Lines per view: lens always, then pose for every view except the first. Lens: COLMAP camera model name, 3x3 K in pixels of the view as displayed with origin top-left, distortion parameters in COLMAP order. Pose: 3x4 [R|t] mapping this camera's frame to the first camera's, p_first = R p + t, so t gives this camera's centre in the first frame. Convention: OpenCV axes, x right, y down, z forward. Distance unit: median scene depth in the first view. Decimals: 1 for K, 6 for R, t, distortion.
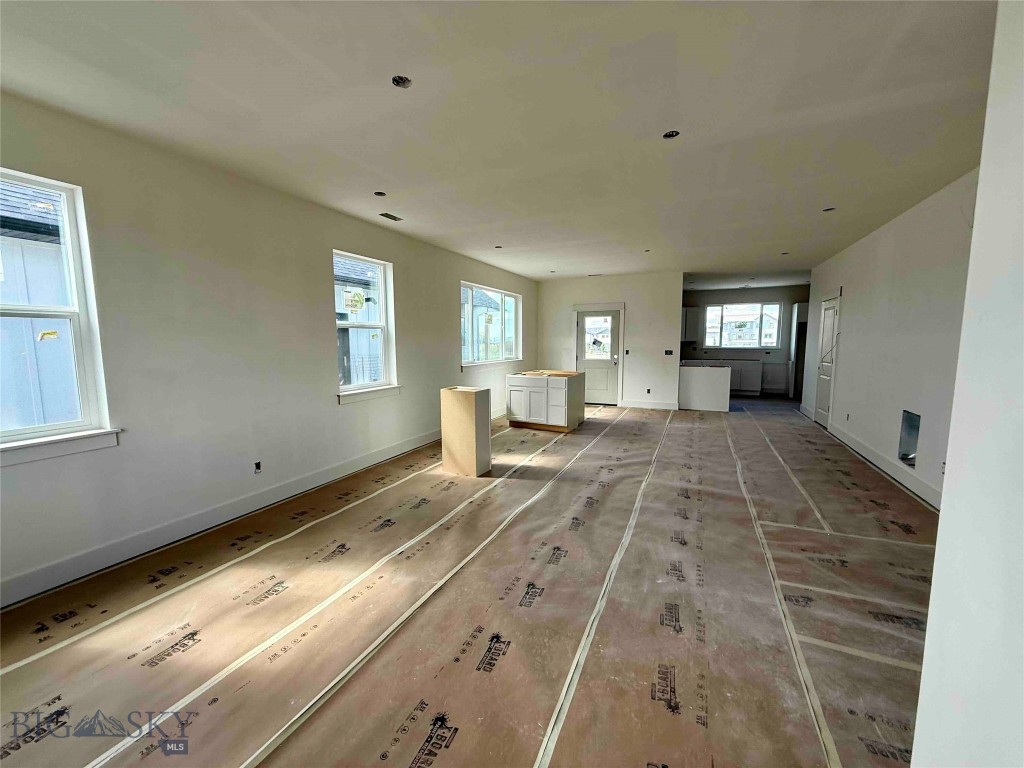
lens RADIAL K [[405.8, 0, 512.0], [0, 405.8, 384.0], [0, 0, 1]] dist [-0.003718, 0.000376]
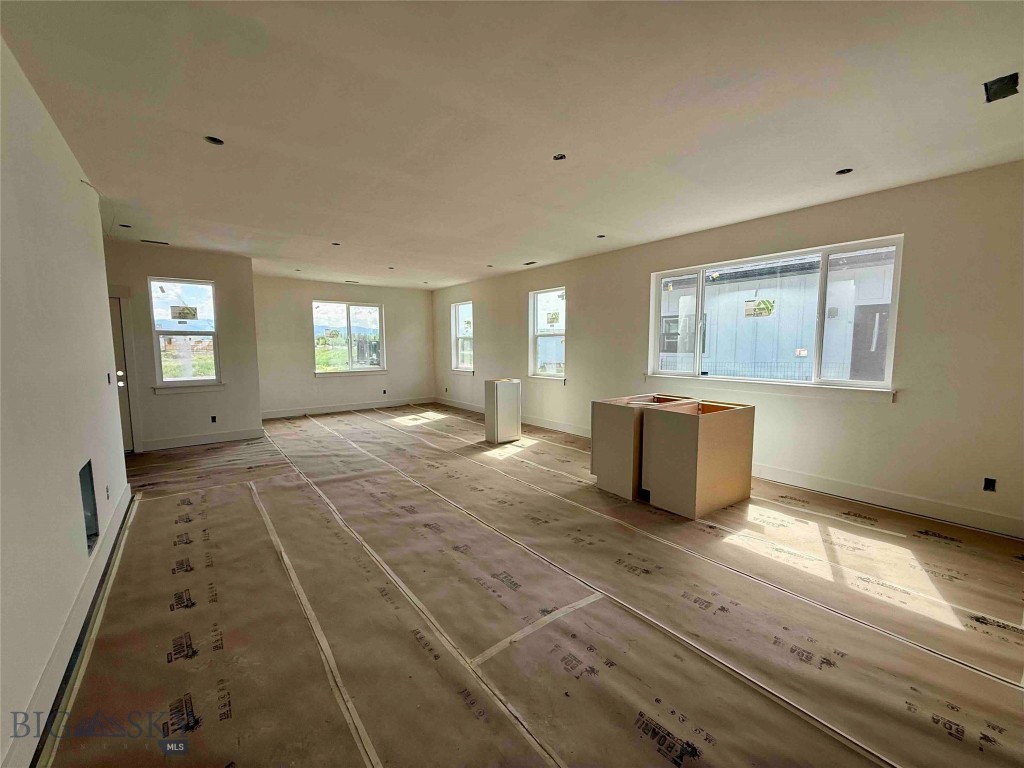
lens RADIAL K [[405.8, 0, 512.0], [0, 405.8, 384.0], [0, 0, 1]] dist [-0.003718, 0.000376]
pose [[-0.452447, 0.088319, -0.887407, 1.044635], [-0.092330, 0.985097, 0.145116, -0.170812], [0.886999, 0.147592, -0.437550, 1.557735]]
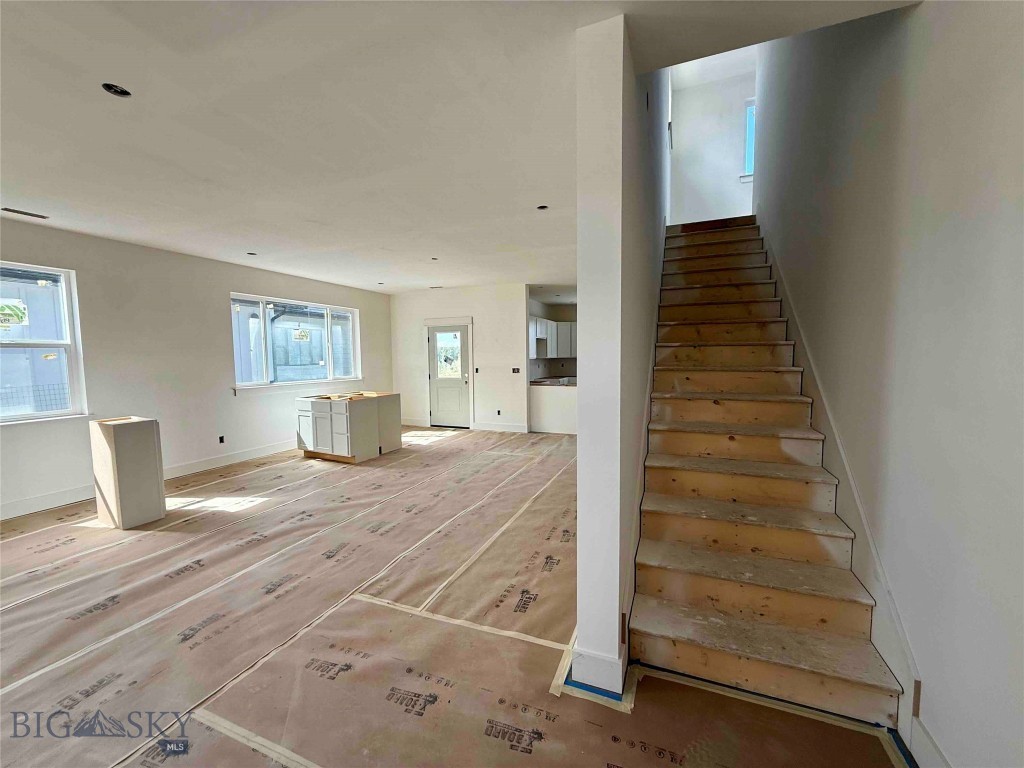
lens RADIAL K [[406.4, 0, 517.0], [0, 406.4, 384.2], [0, 0, 1]] dist [-0.001916, -0.000097]
pose [[0.998879, -0.006937, 0.046824, 0.613246], [0.008579, 0.999352, -0.034963, -0.025318], [-0.046551, 0.035325, 0.998291, 0.132453]]
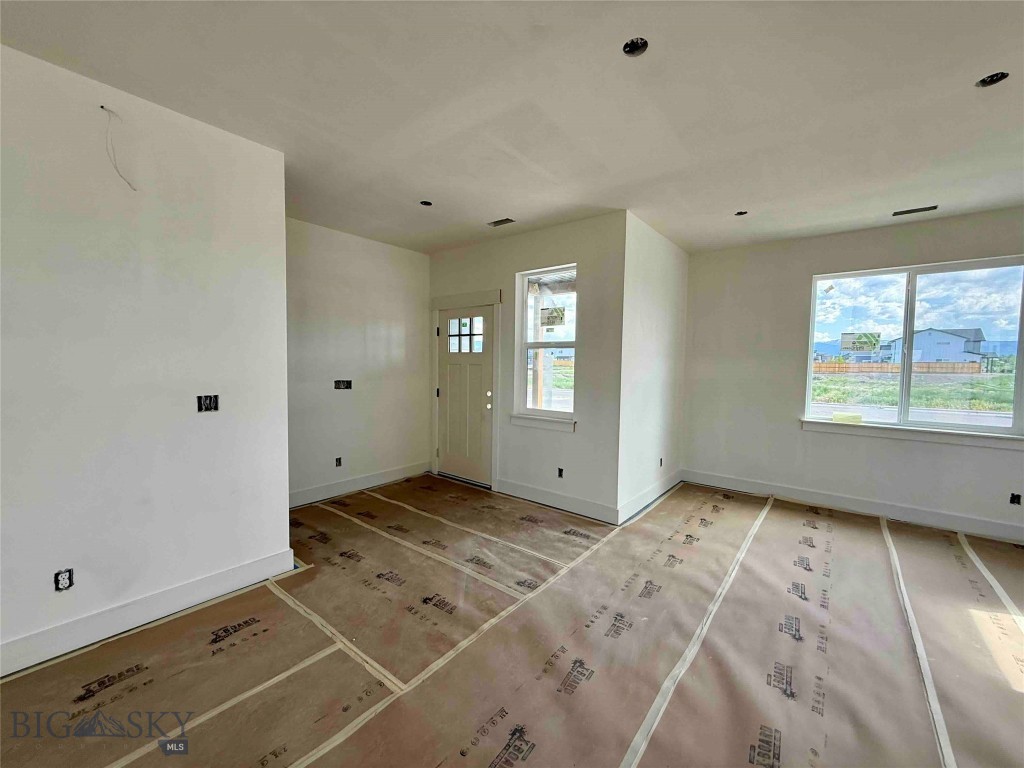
lens RADIAL K [[405.8, 0, 512.0], [0, 405.8, 384.0], [0, 0, 1]] dist [-0.003718, 0.000376]
pose [[-0.969111, -0.022999, 0.245550, 0.232205], [0.015083, 0.988252, 0.152089, -0.103027], [-0.246163, 0.151095, -0.957379, 0.987953]]
